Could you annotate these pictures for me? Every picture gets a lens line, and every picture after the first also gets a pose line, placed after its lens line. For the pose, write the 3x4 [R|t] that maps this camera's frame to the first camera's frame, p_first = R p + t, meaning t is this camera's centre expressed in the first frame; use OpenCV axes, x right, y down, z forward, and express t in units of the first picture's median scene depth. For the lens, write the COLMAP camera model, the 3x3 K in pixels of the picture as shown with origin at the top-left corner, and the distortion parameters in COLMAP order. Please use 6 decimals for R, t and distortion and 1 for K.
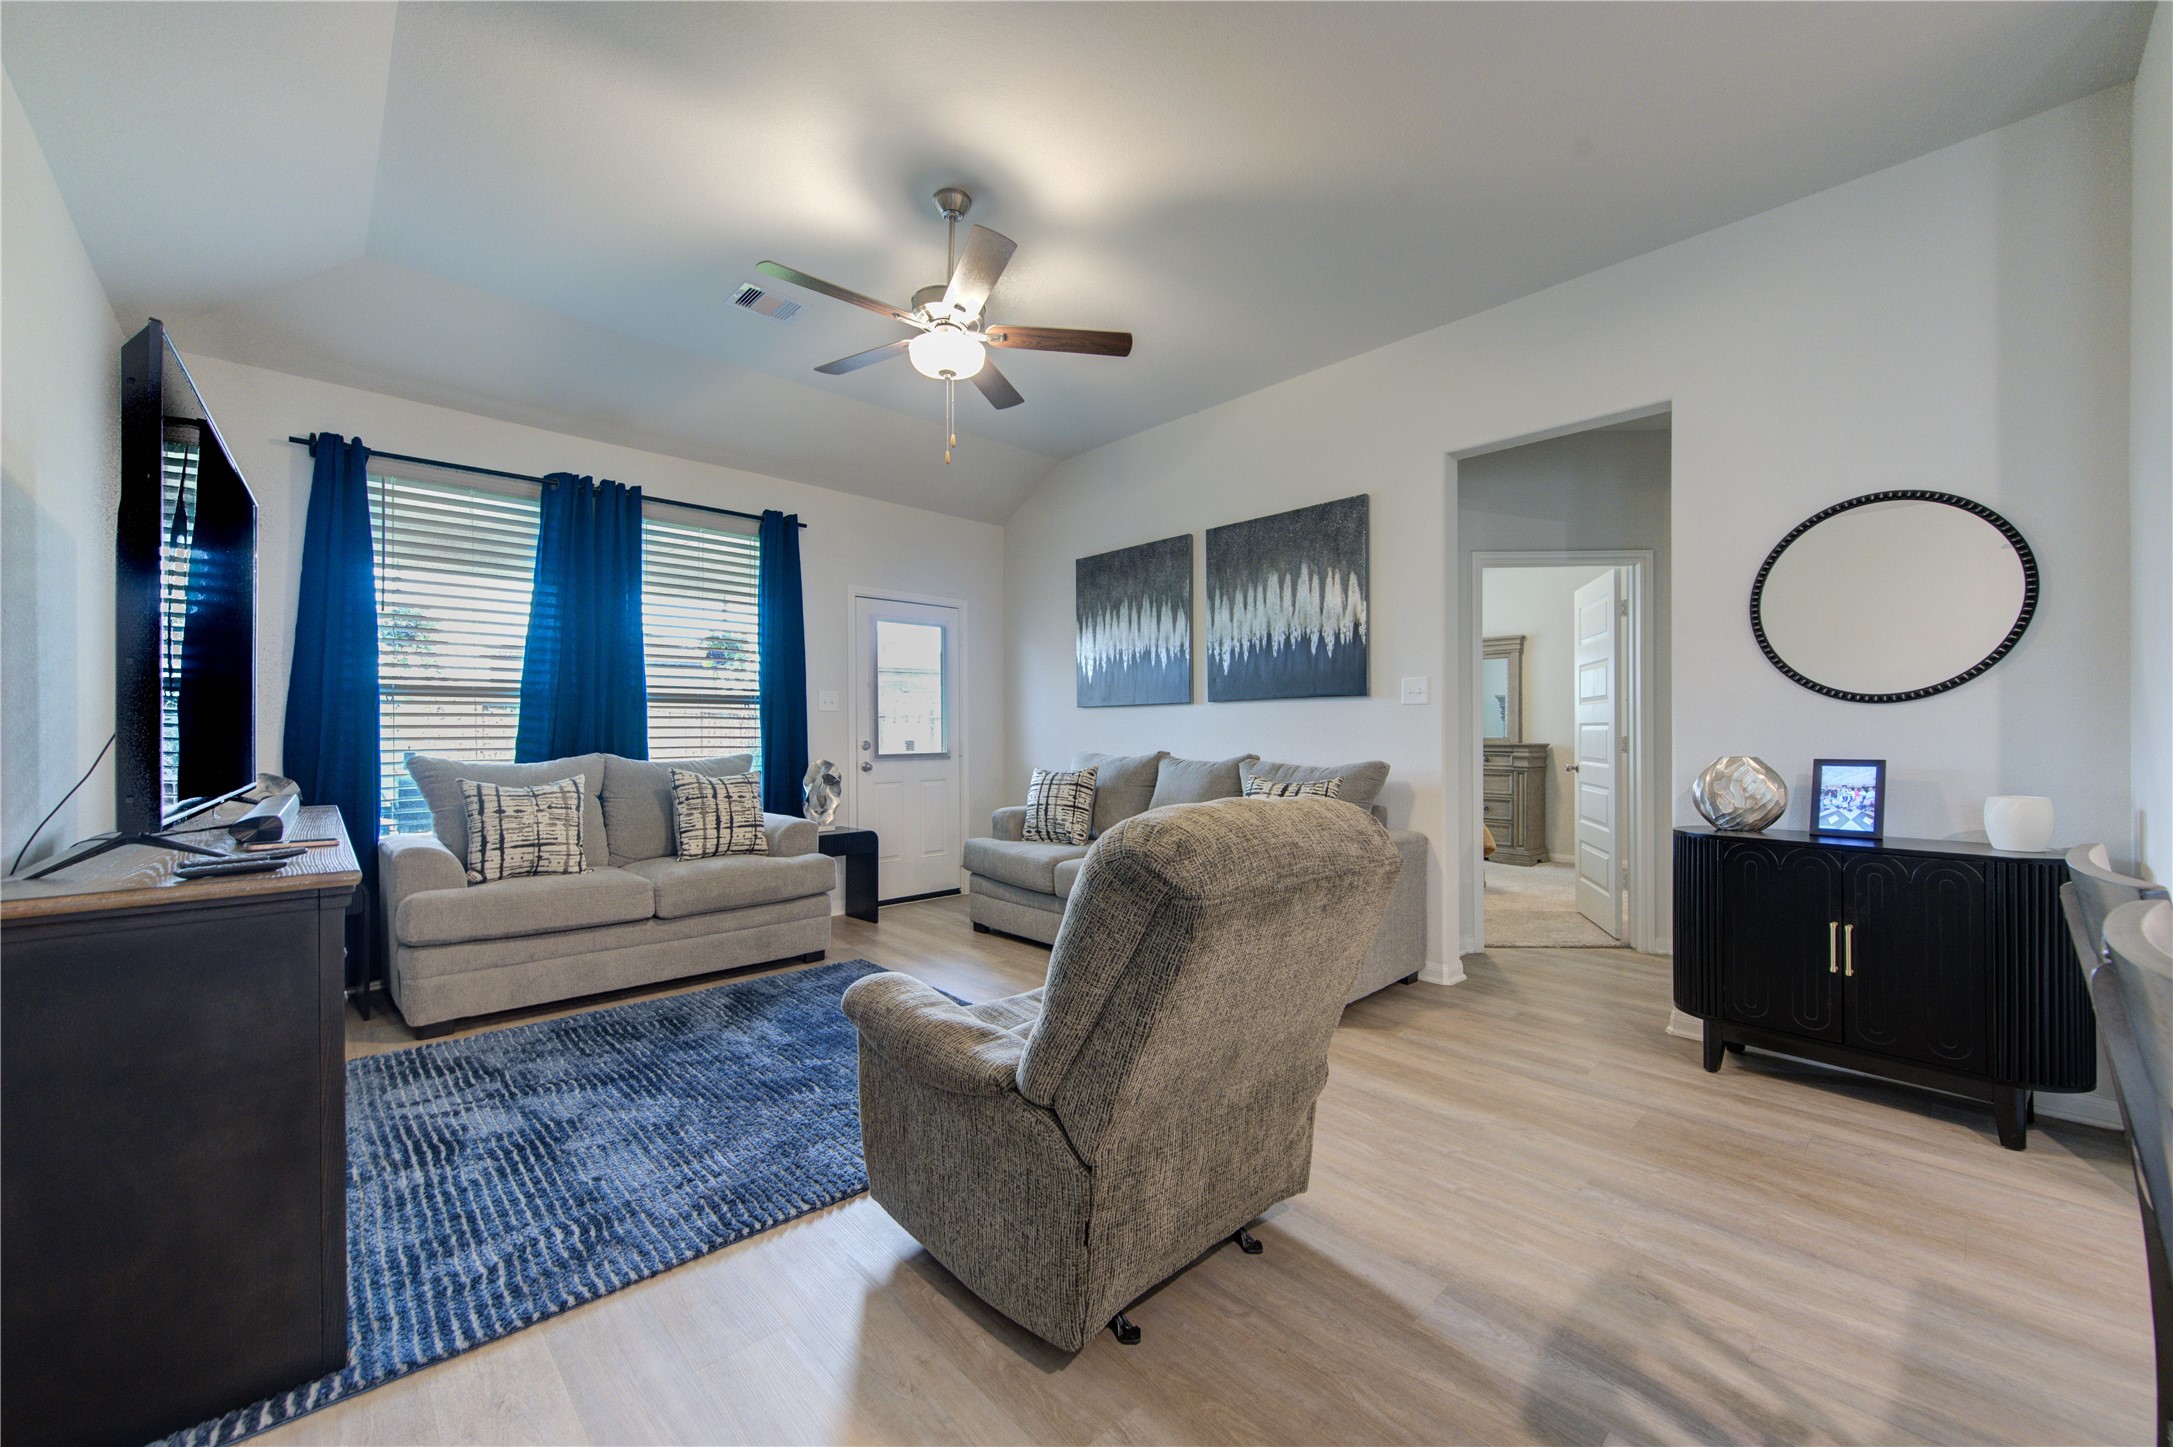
lens RADIAL K [[857.1, 0, 1067.3], [0, 857.1, 723.3], [0, 0, 1]] dist [0.005700, -0.001360]
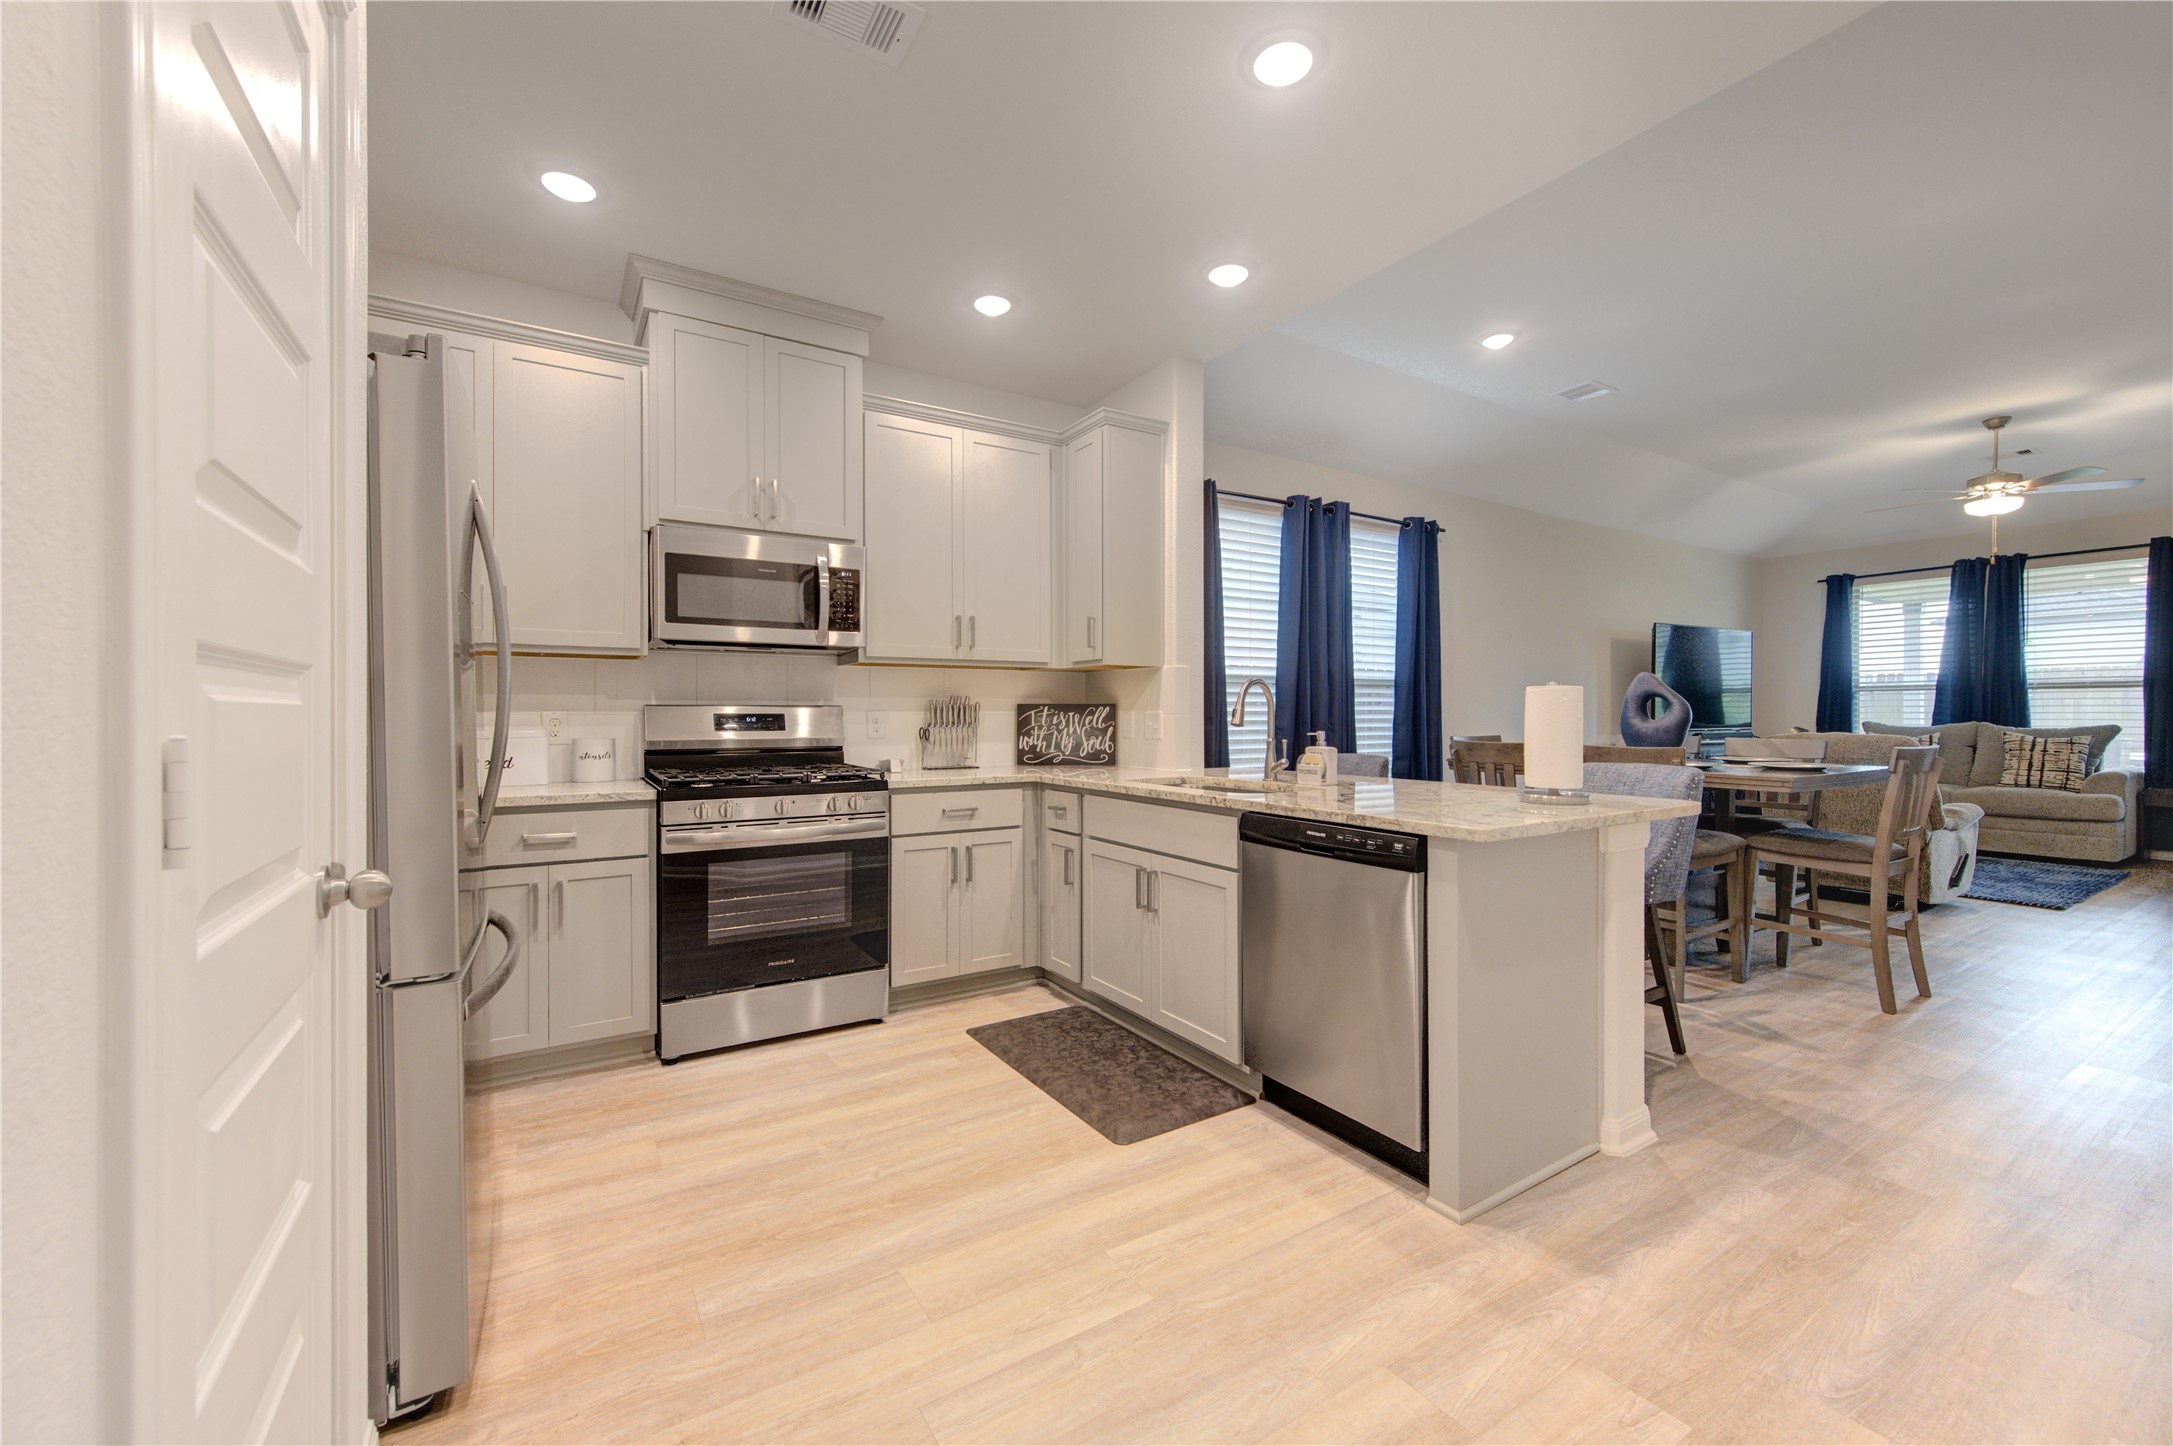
lens RADIAL K [[855.3, 0, 1089.2], [0, 855.3, 719.5], [0, 0, 1]] dist [0.006154, -0.000545]
pose [[-0.184054, 0.013202, -0.982827, 1.447429], [0.012985, 0.999855, 0.010999, -0.009232], [0.982830, -0.010737, -0.184199, -0.398065]]
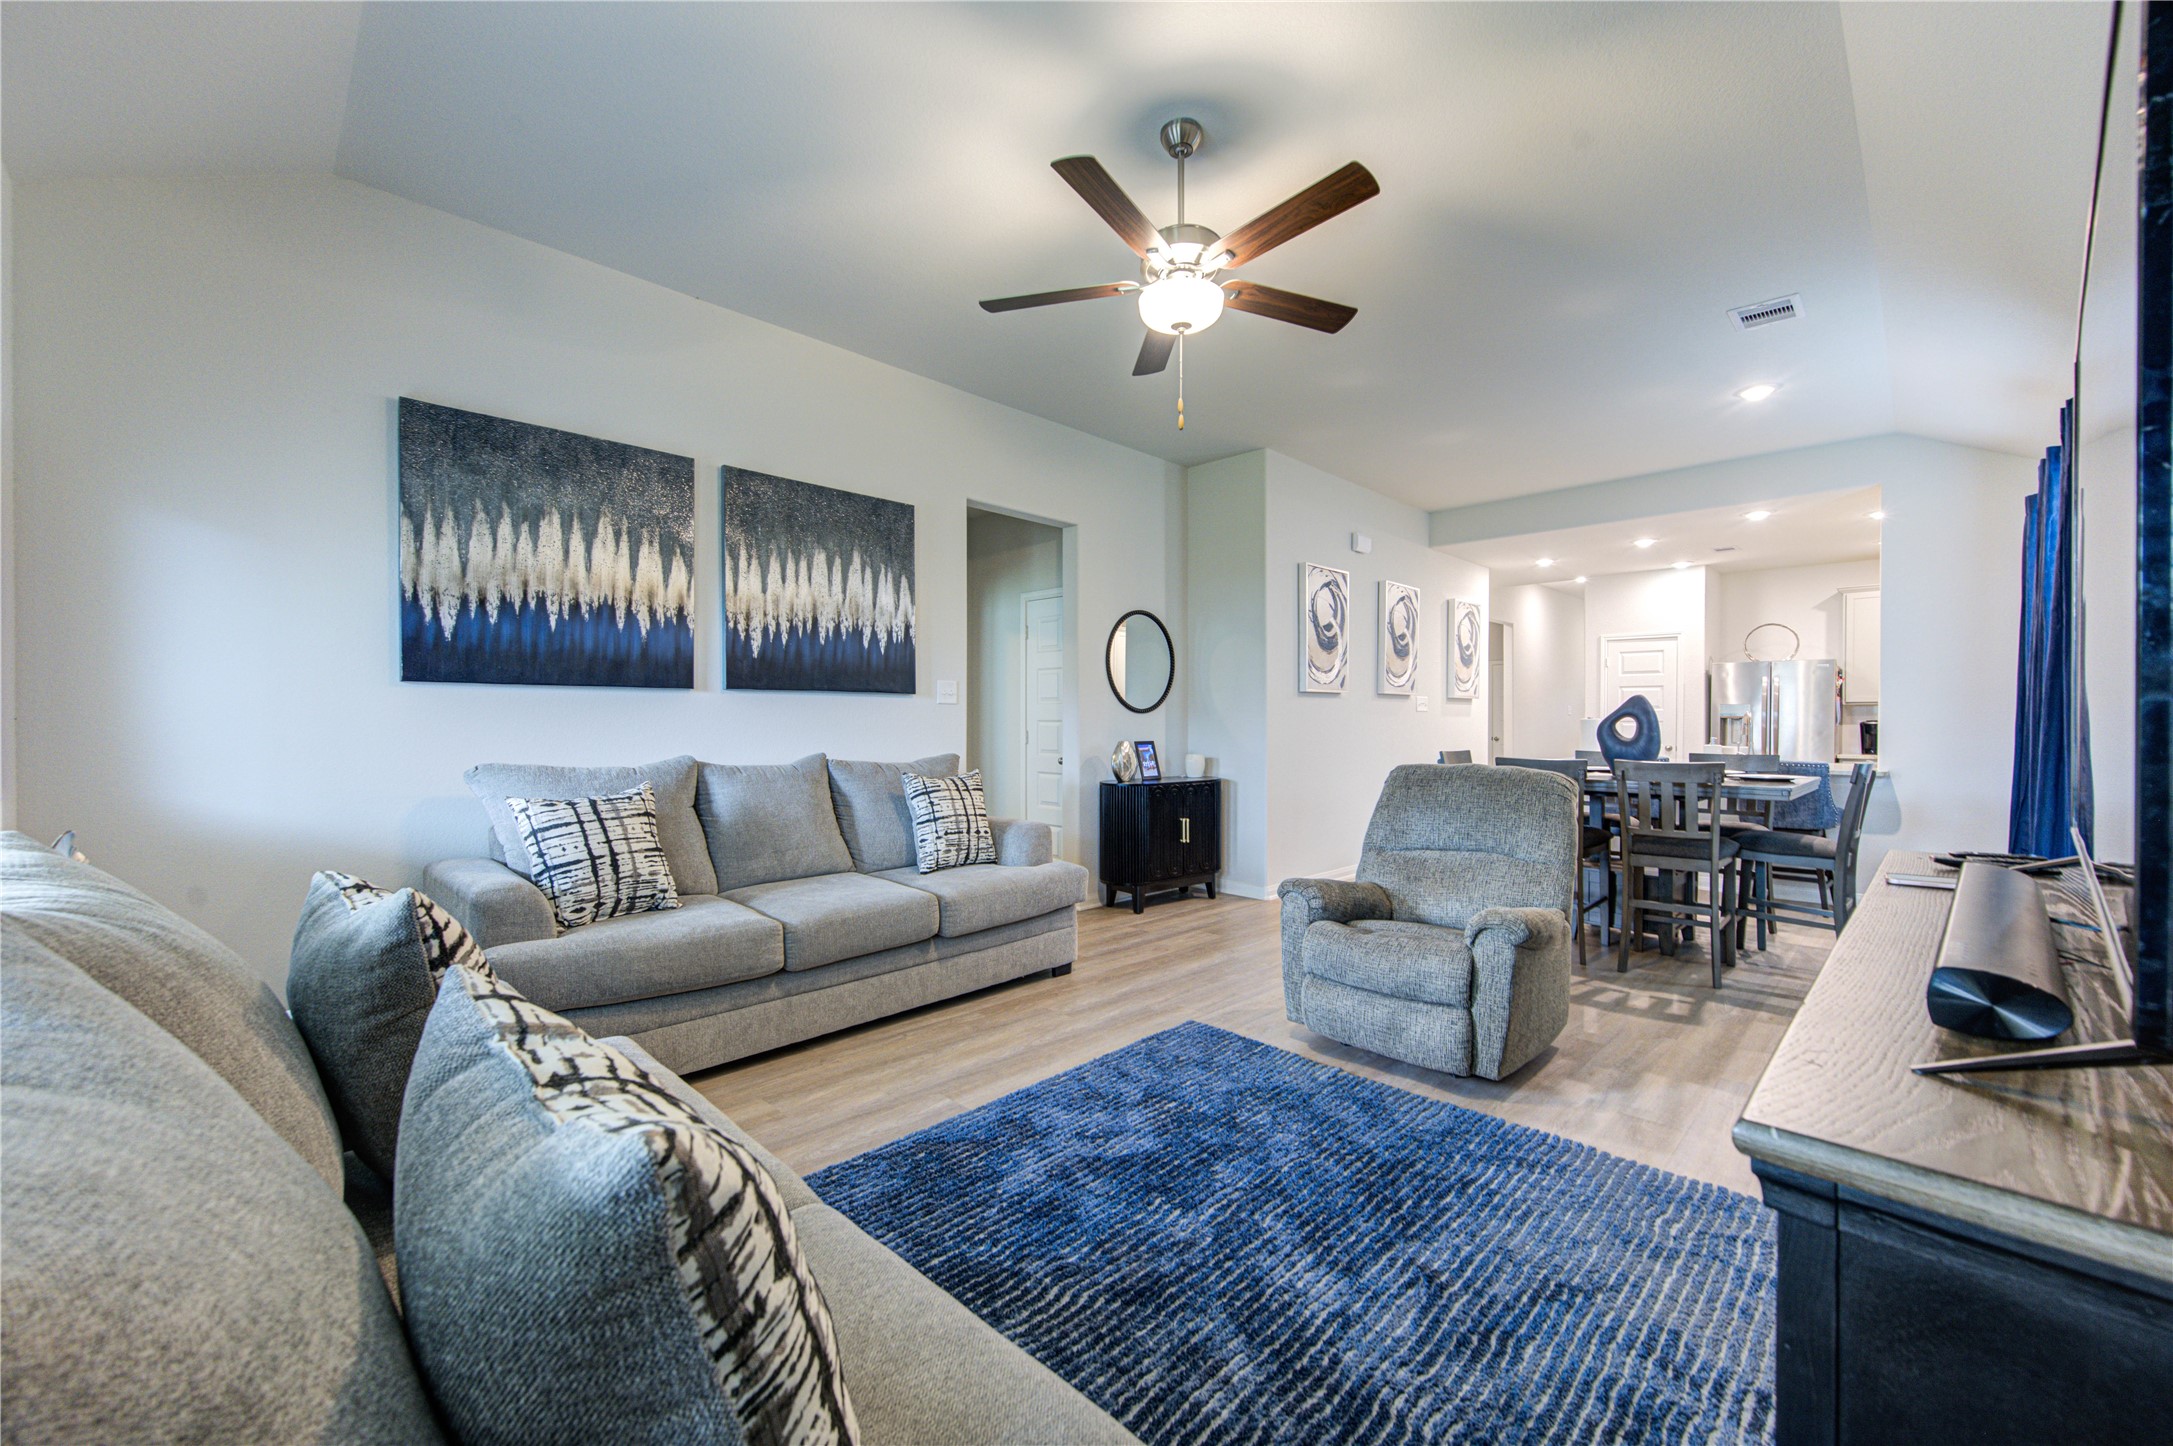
lens RADIAL K [[855.3, 0, 1095.5], [0, 855.3, 726.4], [0, 0, 1]] dist [0.006154, -0.000545]
pose [[-0.063578, 0.002490, 0.997974, -0.747028], [-0.008610, 0.999958, -0.003043, 0.009368], [-0.997940, -0.008786, -0.063554, 0.858859]]
